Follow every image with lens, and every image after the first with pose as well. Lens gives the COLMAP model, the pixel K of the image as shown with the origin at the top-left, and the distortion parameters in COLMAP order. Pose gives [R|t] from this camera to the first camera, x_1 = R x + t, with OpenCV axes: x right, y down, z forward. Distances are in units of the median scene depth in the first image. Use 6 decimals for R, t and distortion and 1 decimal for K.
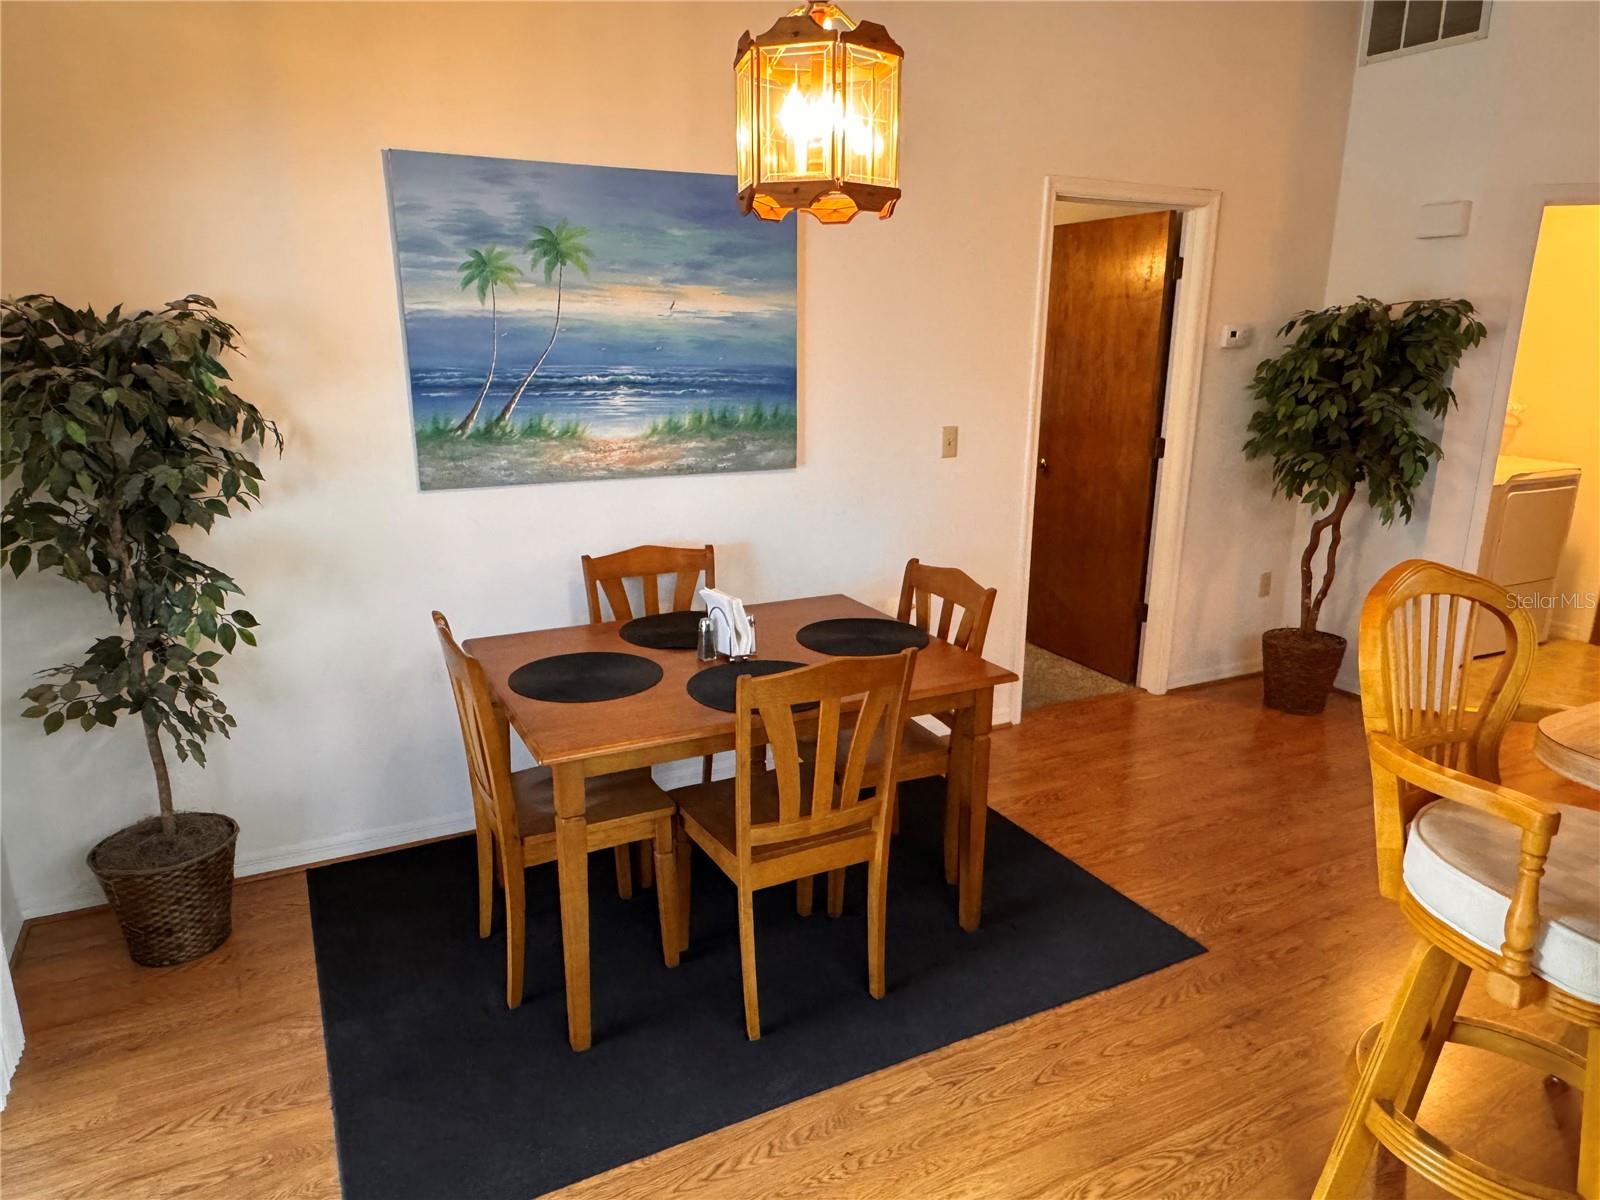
lens RADIAL K [[1018.9, 0, 795.0], [0, 1018.9, 601.7], [0, 0, 1]] dist [-0.009612, -0.001258]
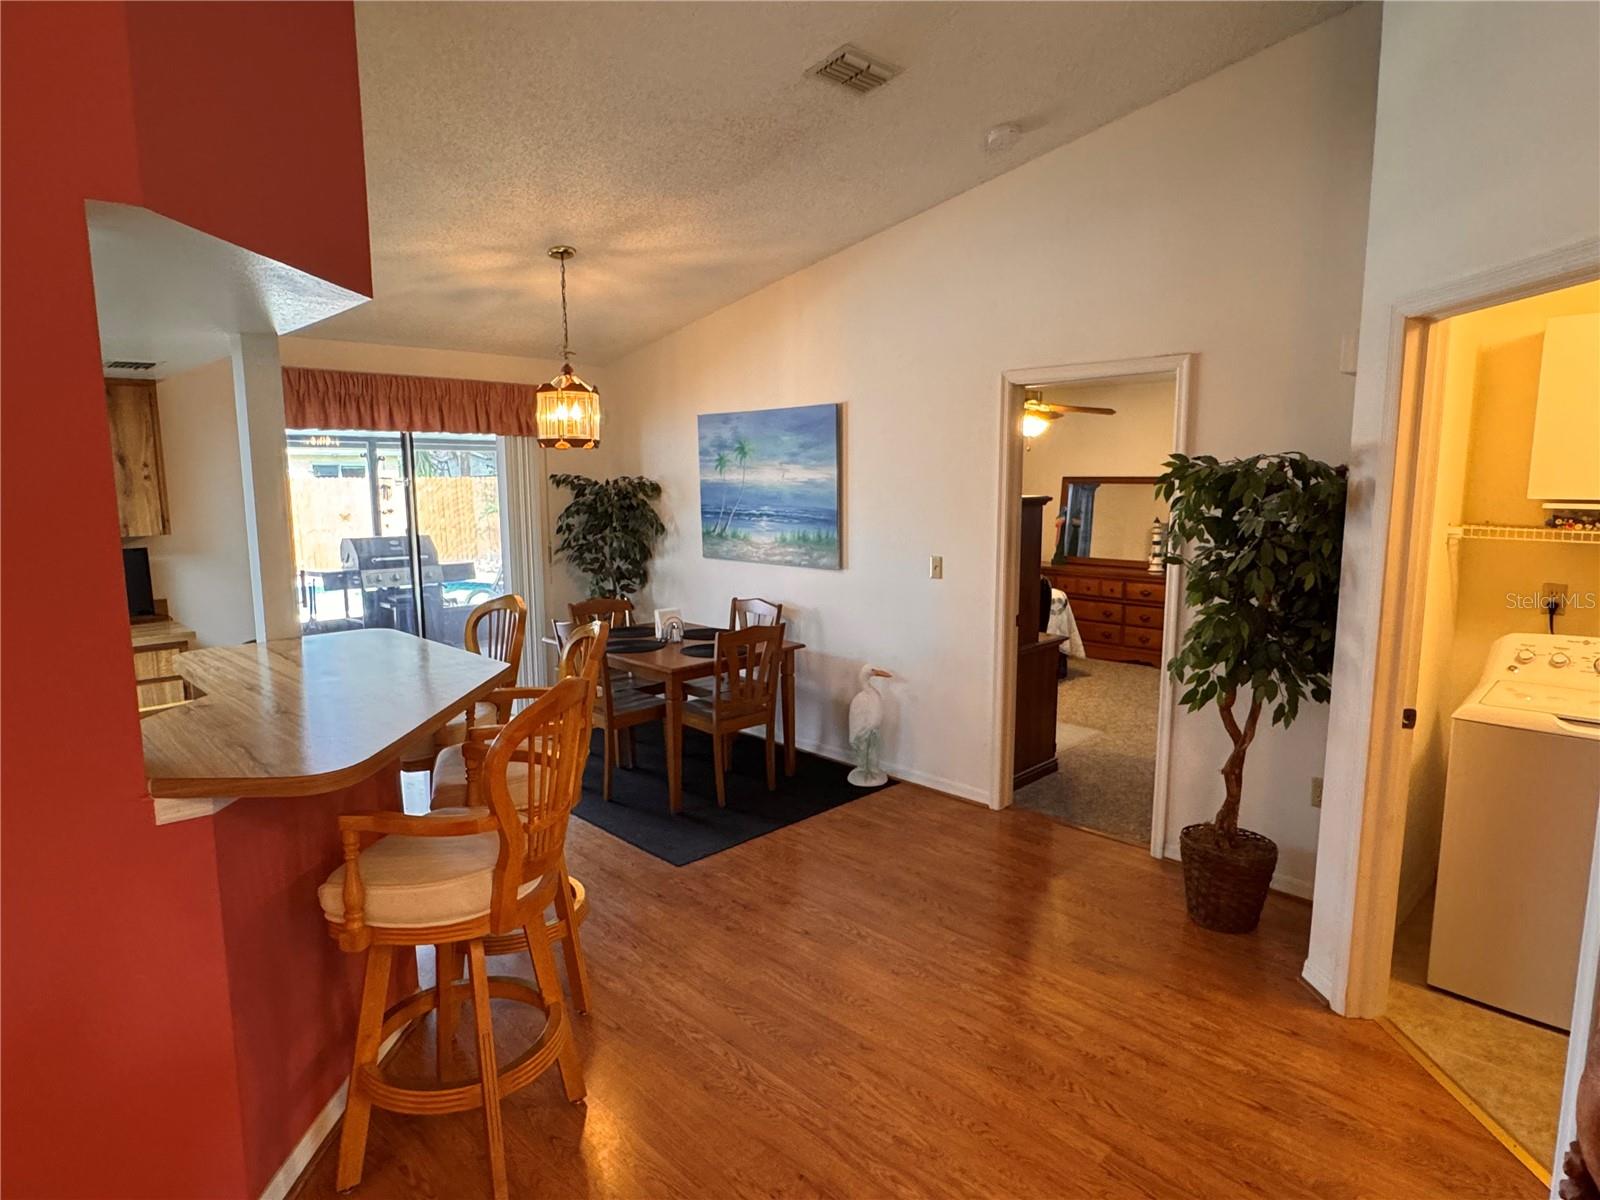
lens RADIAL K [[908.0, 0, 805.6], [0, 908.0, 599.8], [0, 0, 1]] dist [-0.006069, 0.004765]
pose [[0.312049, 0.122127, -0.942184, 1.510625], [-0.236159, 0.970548, 0.047589, -0.157404], [0.920247, 0.207655, 0.331700, 0.526883]]
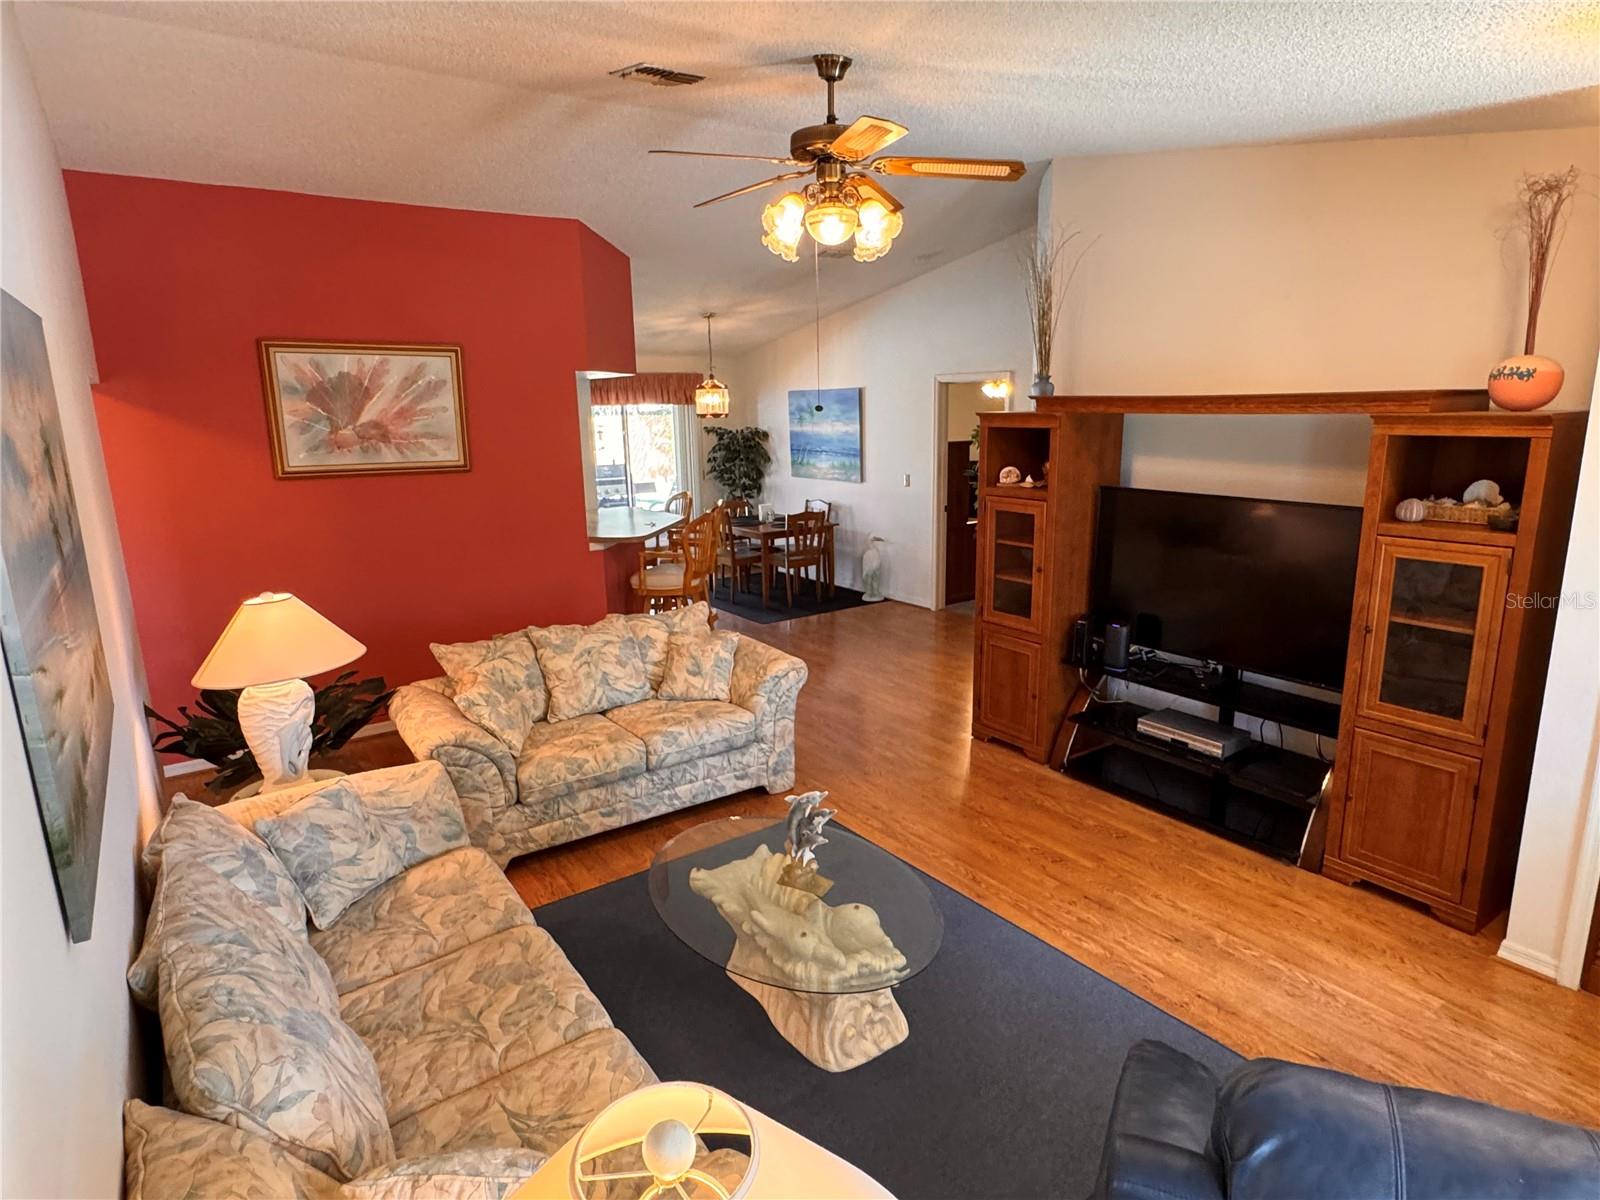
lens RADIAL K [[908.0, 0, 798.2], [0, 908.0, 599.3], [0, 0, 1]] dist [-0.006069, 0.004765]
pose [[0.141937, 0.202149, -0.969015, 2.818861], [-0.230017, 0.958866, 0.166339, -0.223619], [0.962780, 0.199280, 0.182596, 0.466509]]
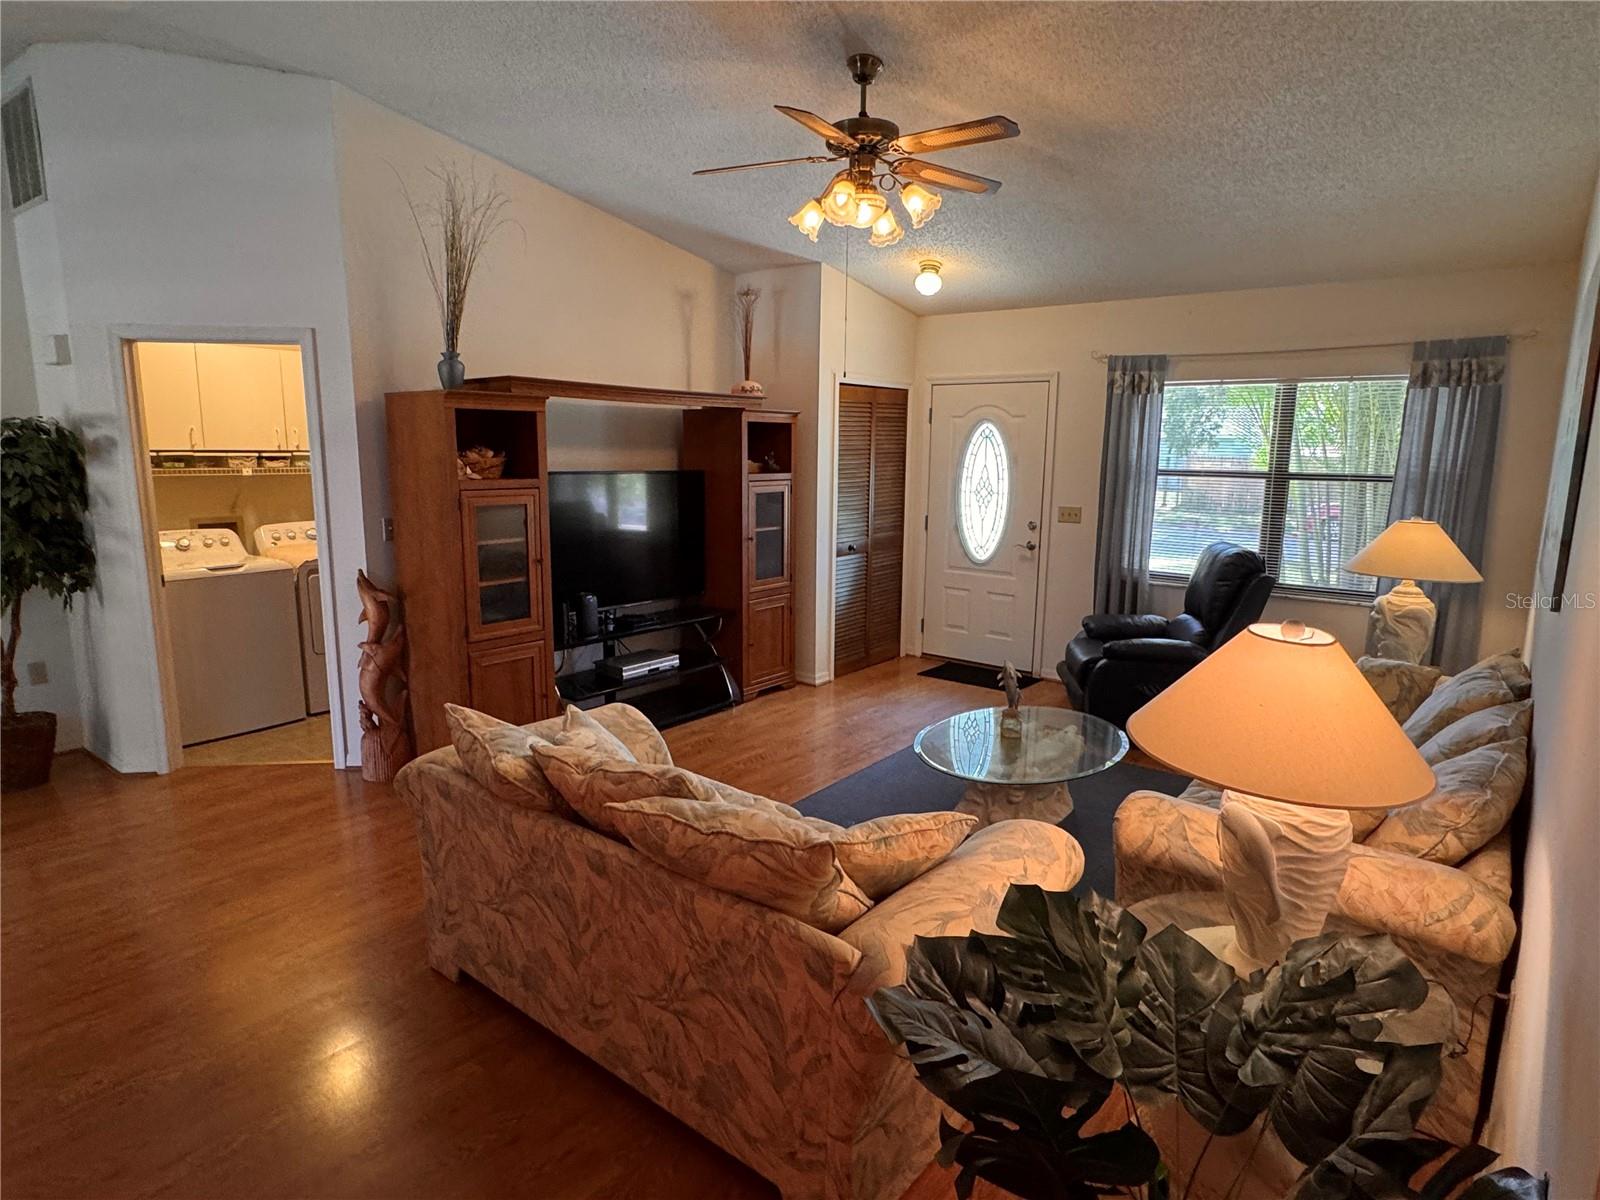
lens RADIAL K [[908.0, 0, 799.3], [0, 908.0, 602.6], [0, 0, 1]] dist [-0.006069, 0.004765]
pose [[0.907855, -0.068589, 0.413637, 1.222874], [0.100824, 0.993294, -0.056581, 0.067847], [-0.406982, 0.093072, 0.908682, -0.323553]]
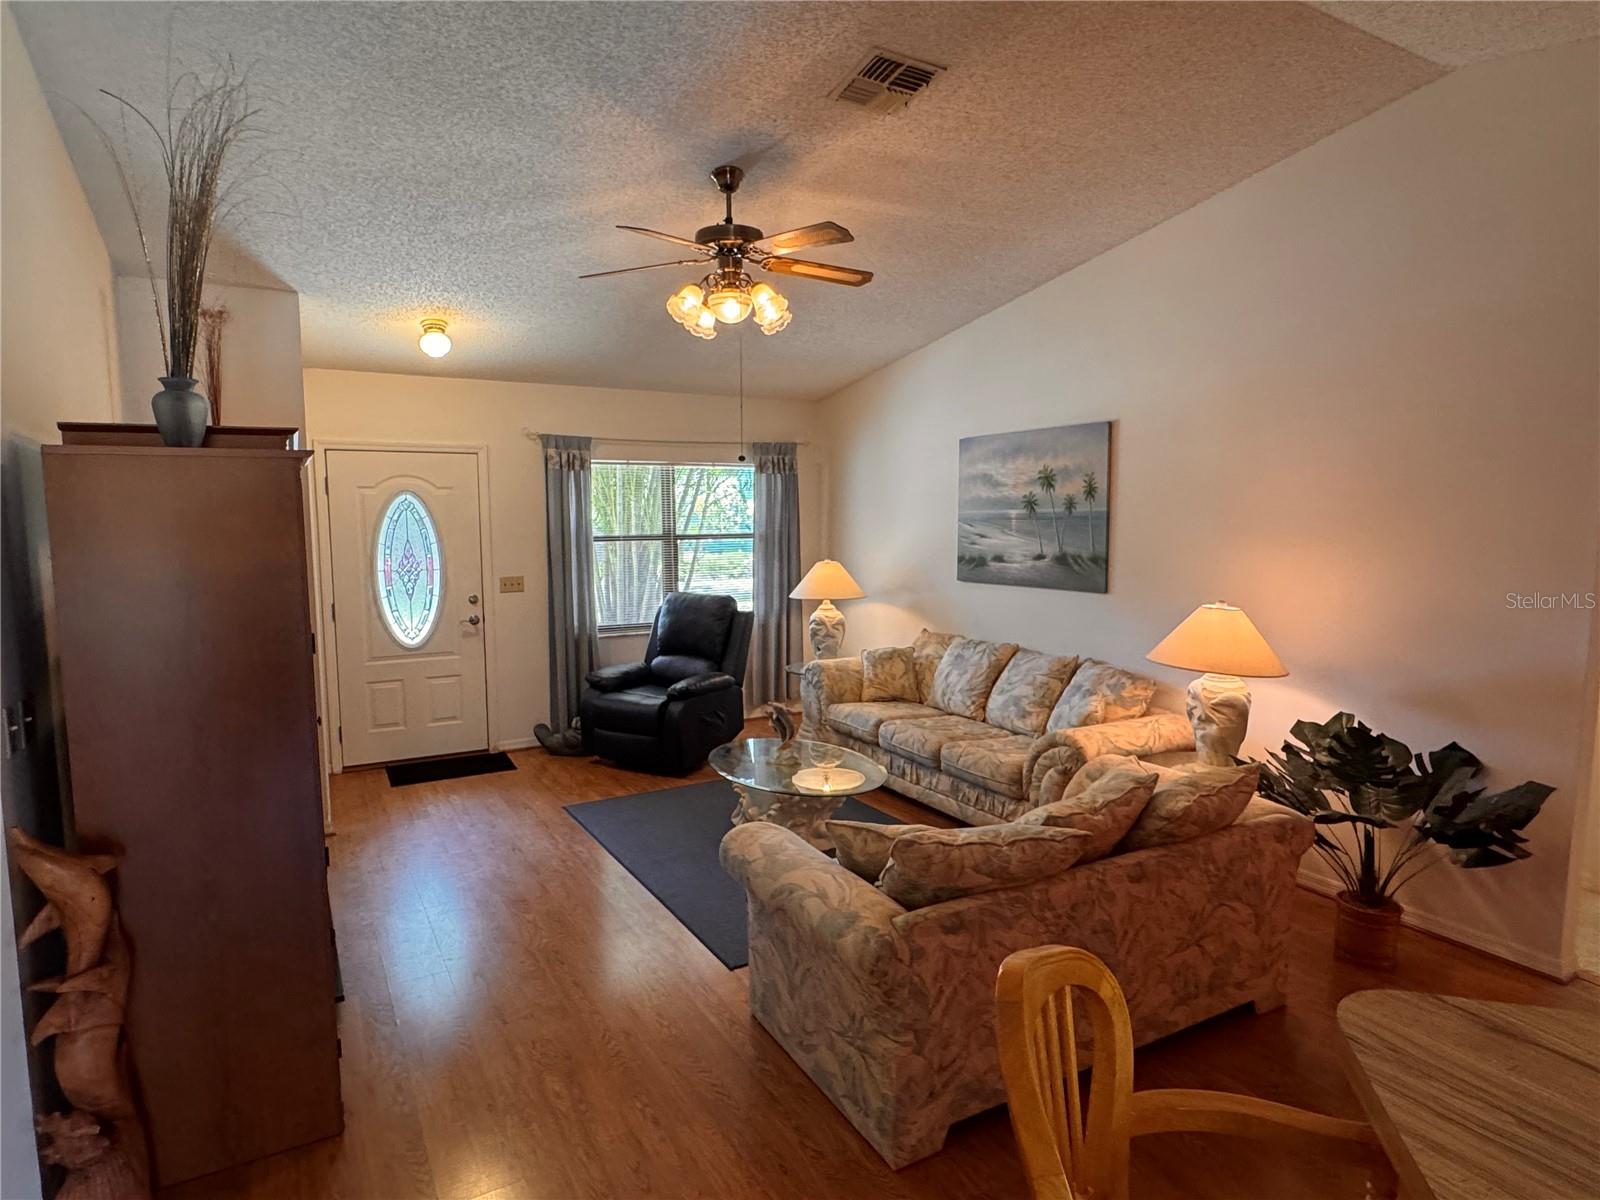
lens RADIAL K [[908.0, 0, 793.6], [0, 908.0, 601.0], [0, 0, 1]] dist [-0.006069, 0.004765]
pose [[-0.048293, -0.106854, 0.993101, 0.567042], [0.256922, 0.959478, 0.115730, -0.207557], [-0.965225, 0.260738, -0.018883, 0.644777]]
